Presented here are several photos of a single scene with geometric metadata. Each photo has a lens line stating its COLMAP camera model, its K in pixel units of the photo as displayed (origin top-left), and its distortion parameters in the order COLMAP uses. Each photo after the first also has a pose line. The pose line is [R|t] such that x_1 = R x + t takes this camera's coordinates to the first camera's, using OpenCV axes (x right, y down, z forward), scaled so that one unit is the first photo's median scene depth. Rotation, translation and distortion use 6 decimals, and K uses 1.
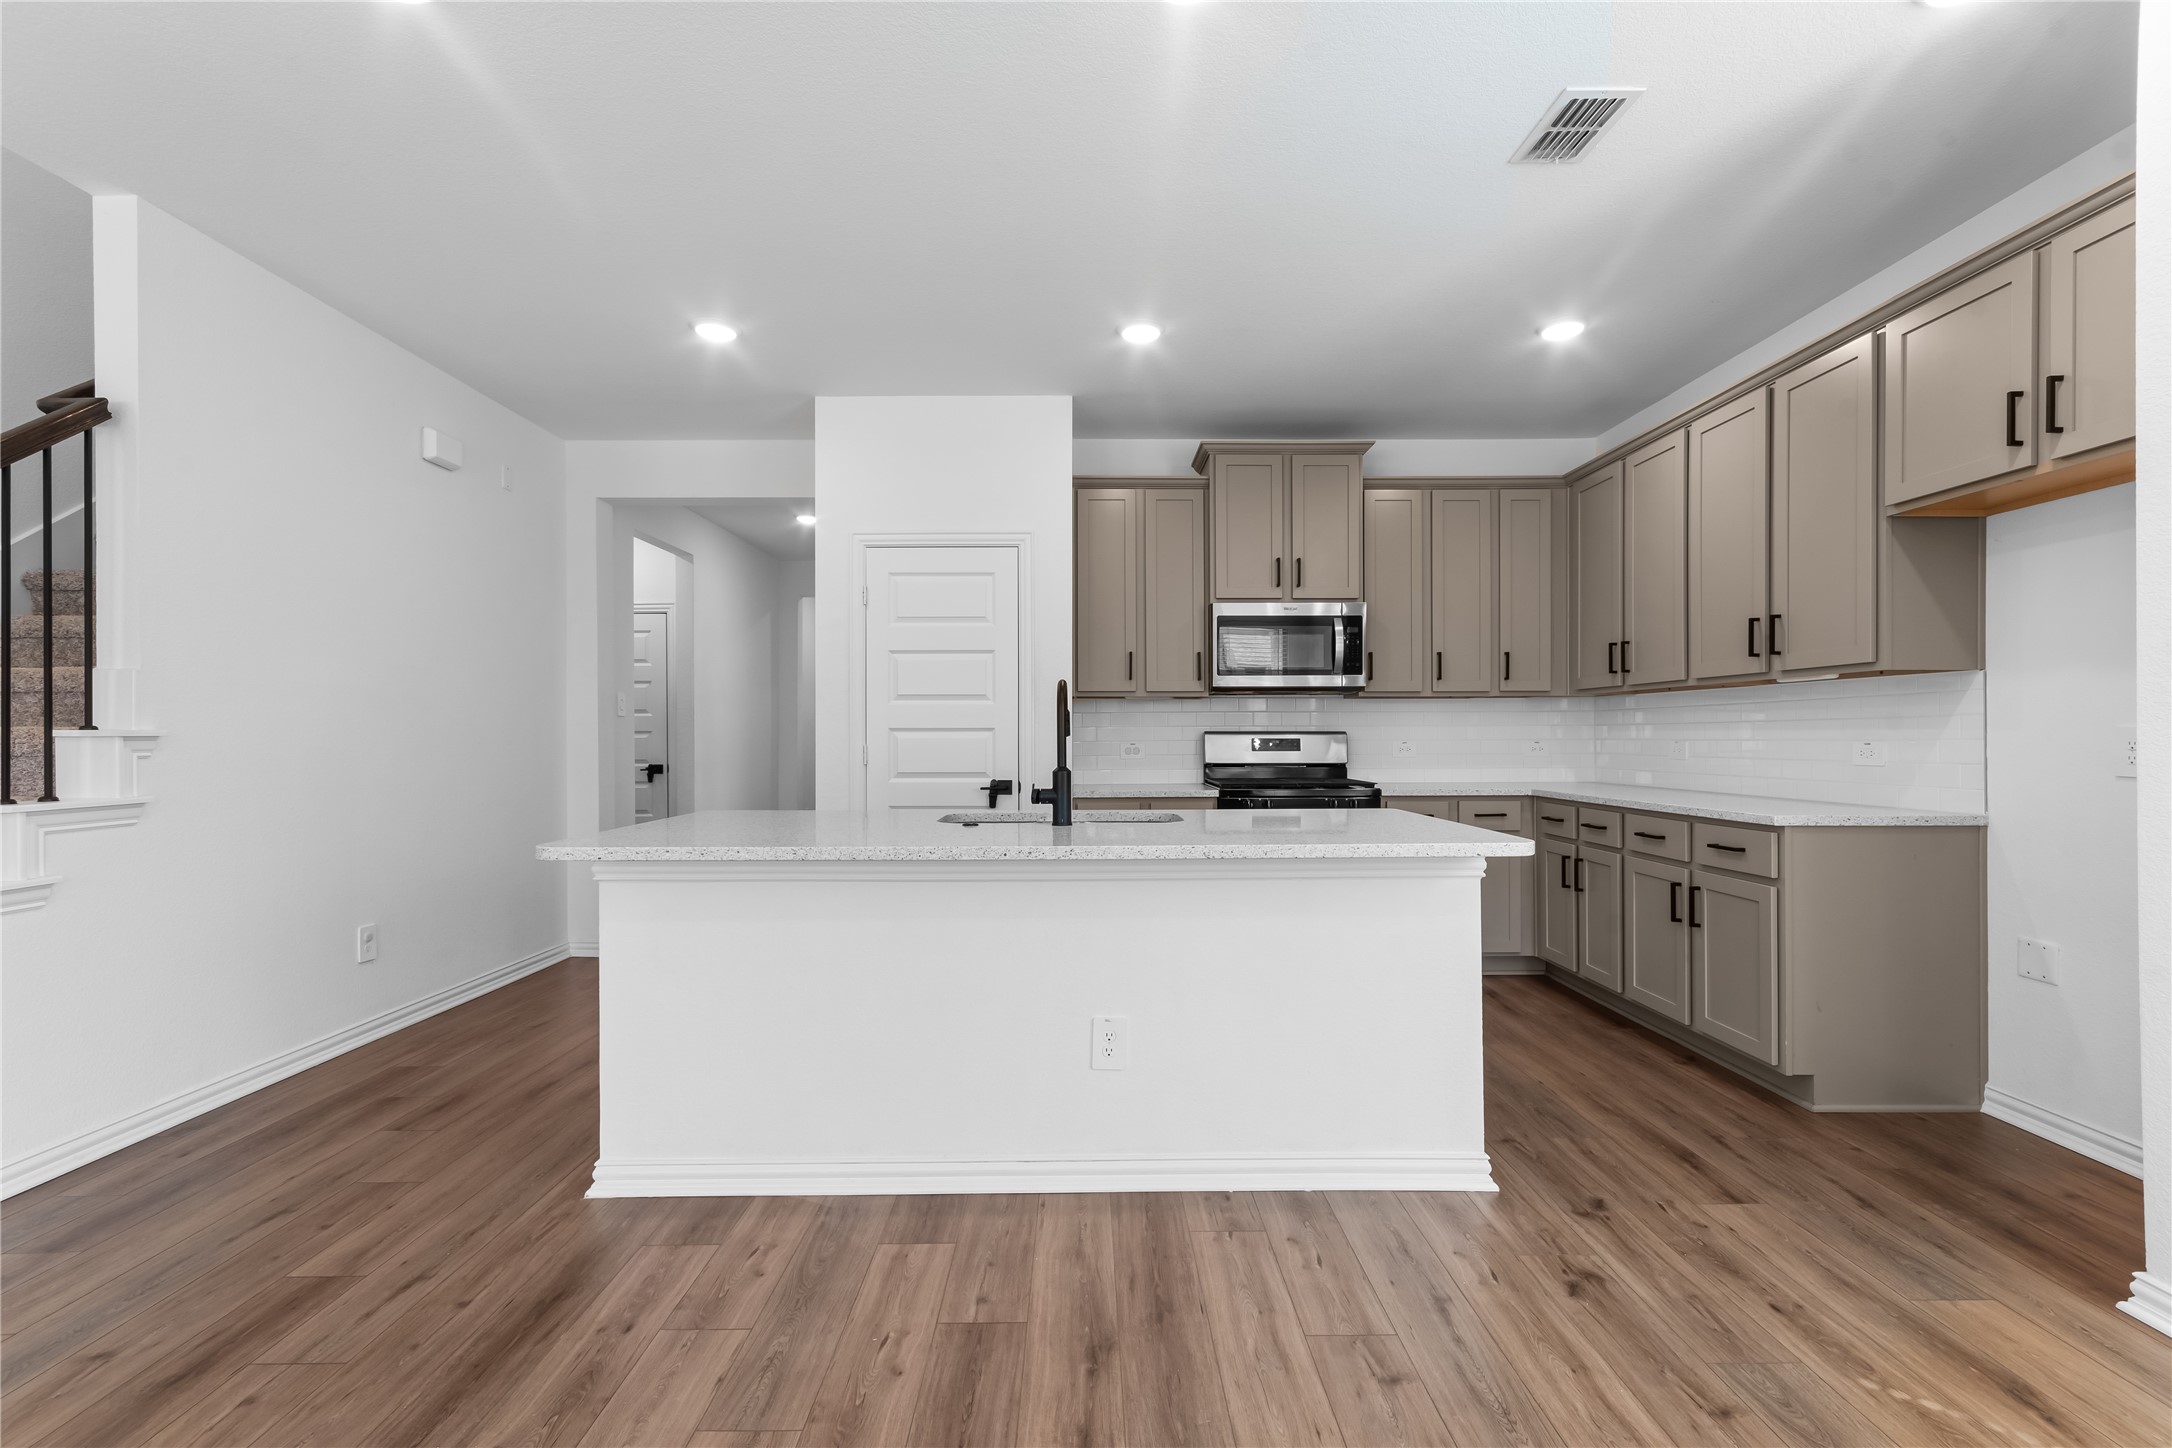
lens RADIAL K [[955.6, 0, 1090.1], [0, 955.6, 737.9], [0, 0, 1]] dist [0.004352, 0.000507]
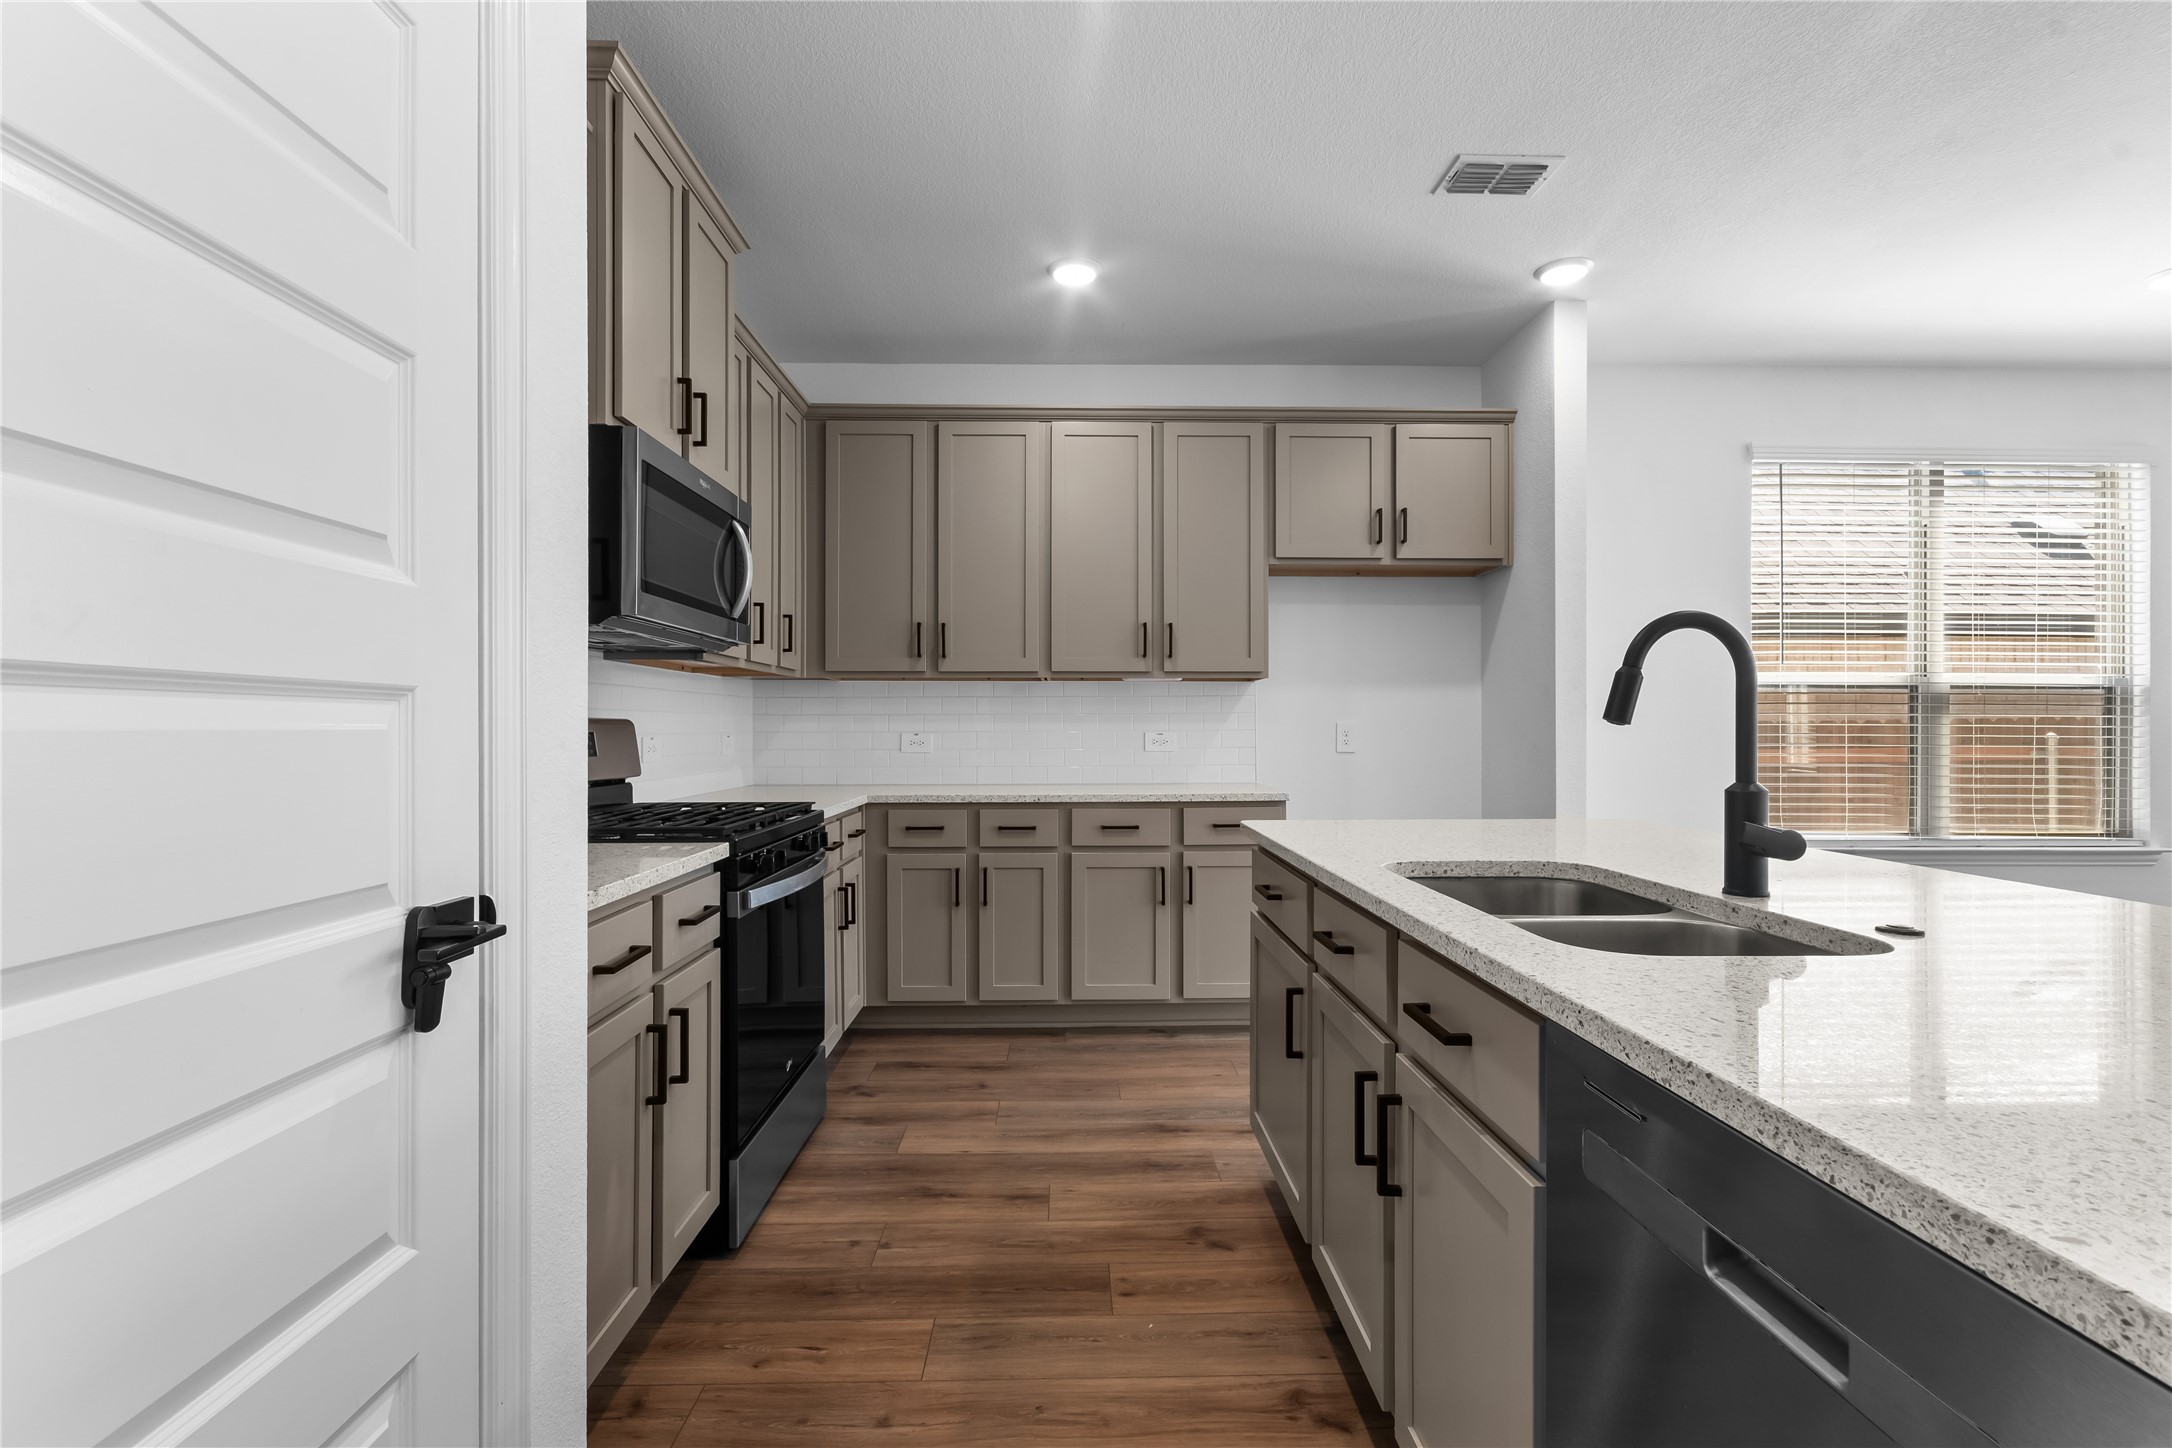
lens RADIAL K [[955.6, 0, 1085.2], [0, 955.6, 726.8], [0, 0, 1]] dist [0.004352, 0.000507]
pose [[-0.010596, 0.004508, 0.999934, -0.505122], [0.003560, 0.999984, -0.004471, 0.001829], [-0.999938, 0.003512, -0.010612, 1.263236]]
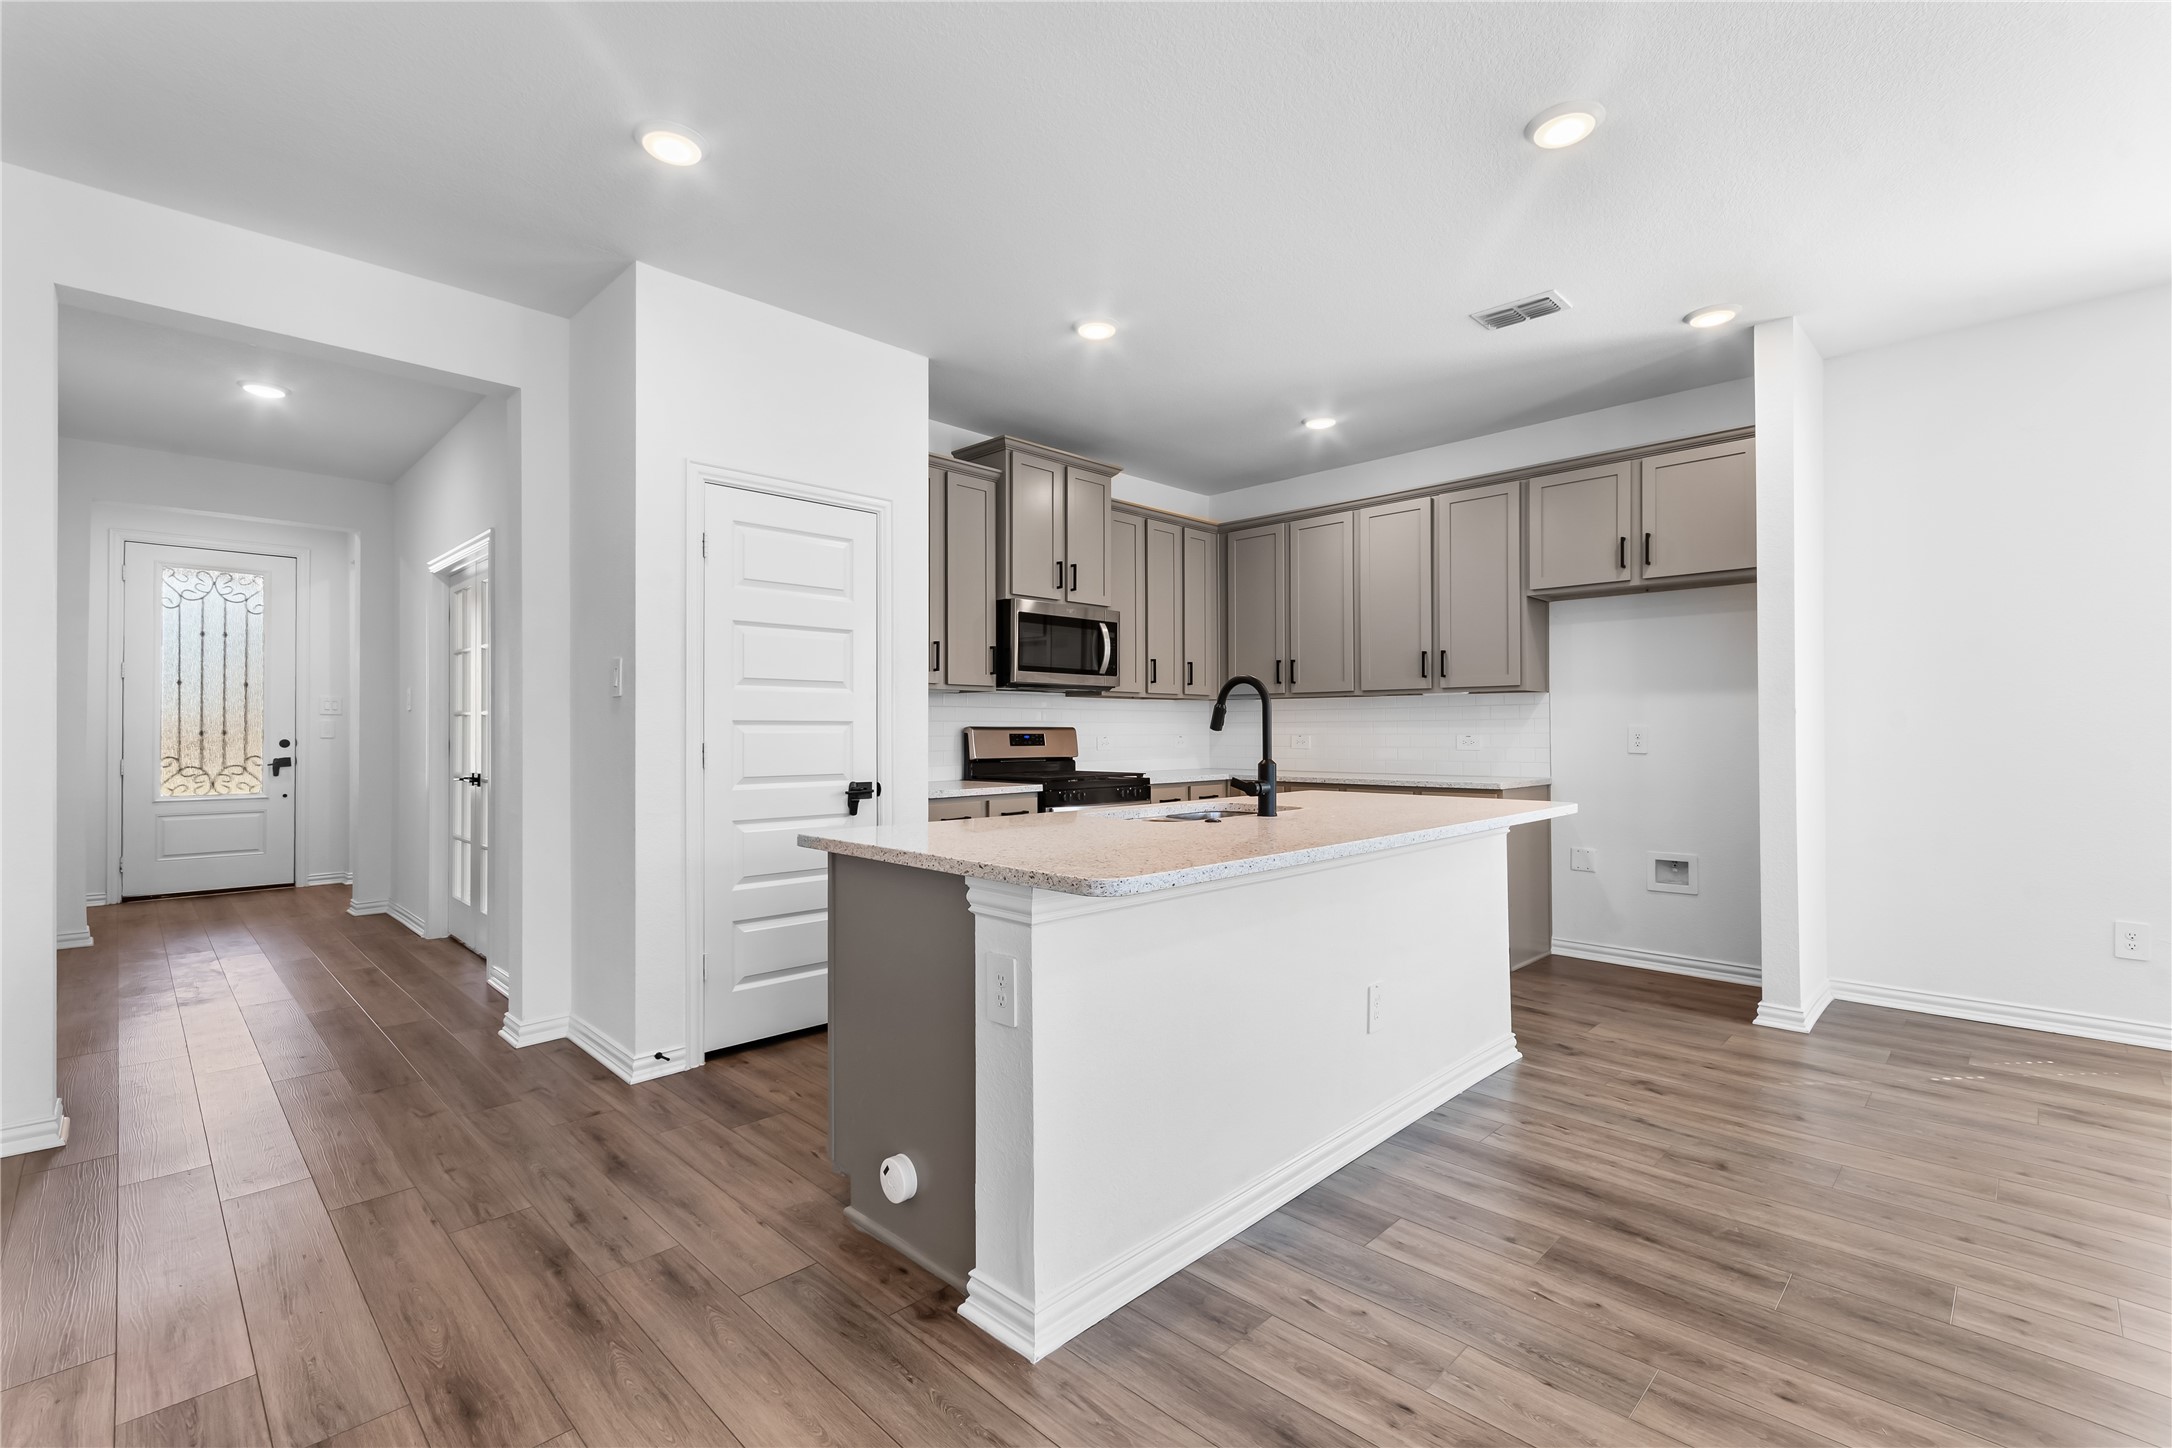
lens RADIAL K [[955.6, 0, 1086.7], [0, 955.6, 723.3], [0, 0, 1]] dist [0.004352, 0.000507]
pose [[0.711788, 0.007417, 0.702355, -0.830794], [0.001770, 0.999922, -0.012354, 0.003437], [-0.702392, 0.010036, 0.711719, 0.369177]]
